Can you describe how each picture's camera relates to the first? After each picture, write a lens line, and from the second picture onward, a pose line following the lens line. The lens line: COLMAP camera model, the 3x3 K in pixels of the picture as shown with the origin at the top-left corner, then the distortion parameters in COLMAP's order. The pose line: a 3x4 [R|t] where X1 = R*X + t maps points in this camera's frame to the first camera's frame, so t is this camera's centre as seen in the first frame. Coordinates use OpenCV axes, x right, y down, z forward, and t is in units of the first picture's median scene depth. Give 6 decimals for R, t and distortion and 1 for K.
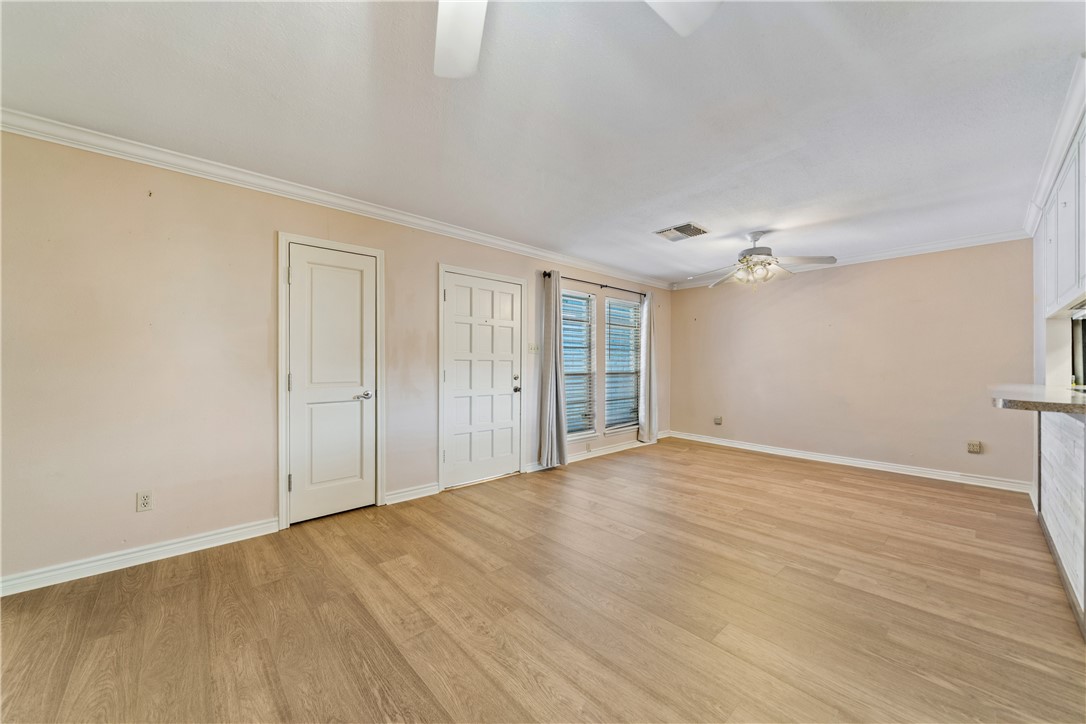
lens RADIAL K [[396.7, 0, 543.0], [0, 396.7, 362.0], [0, 0, 1]] dist [-0.001059, -0.000081]
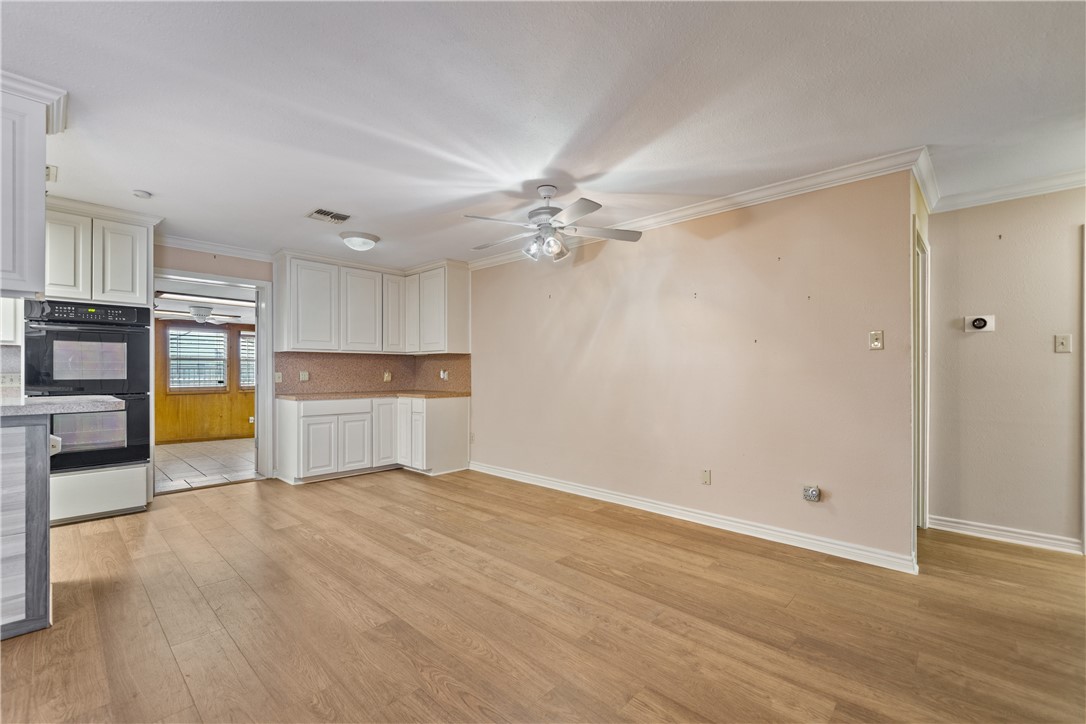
lens RADIAL K [[455.6, 0, 543.0], [0, 455.6, 362.0], [0, 0, 1]] dist [0.001328, 0.000149]
pose [[-0.996766, -0.004388, -0.080235, 0.070132], [-0.002189, 0.999620, -0.027469, 0.011445], [0.080325, -0.027204, -0.996397, 1.394549]]
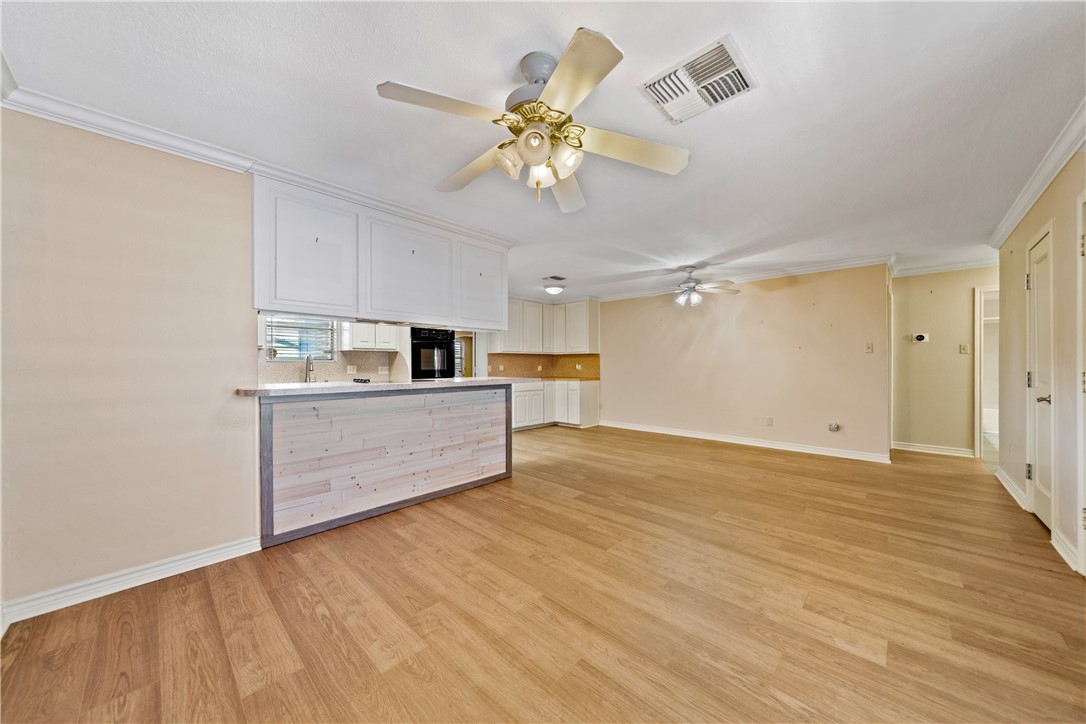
lens RADIAL K [[374.3, 0, 544.9], [0, 374.3, 358.5], [0, 0, 1]] dist [-0.001835, -0.000187]
pose [[-0.997792, -0.000089, -0.066423, 0.775844], [0.001461, 0.999728, -0.023286, 0.016349], [0.066407, -0.023332, -0.997520, 1.985653]]
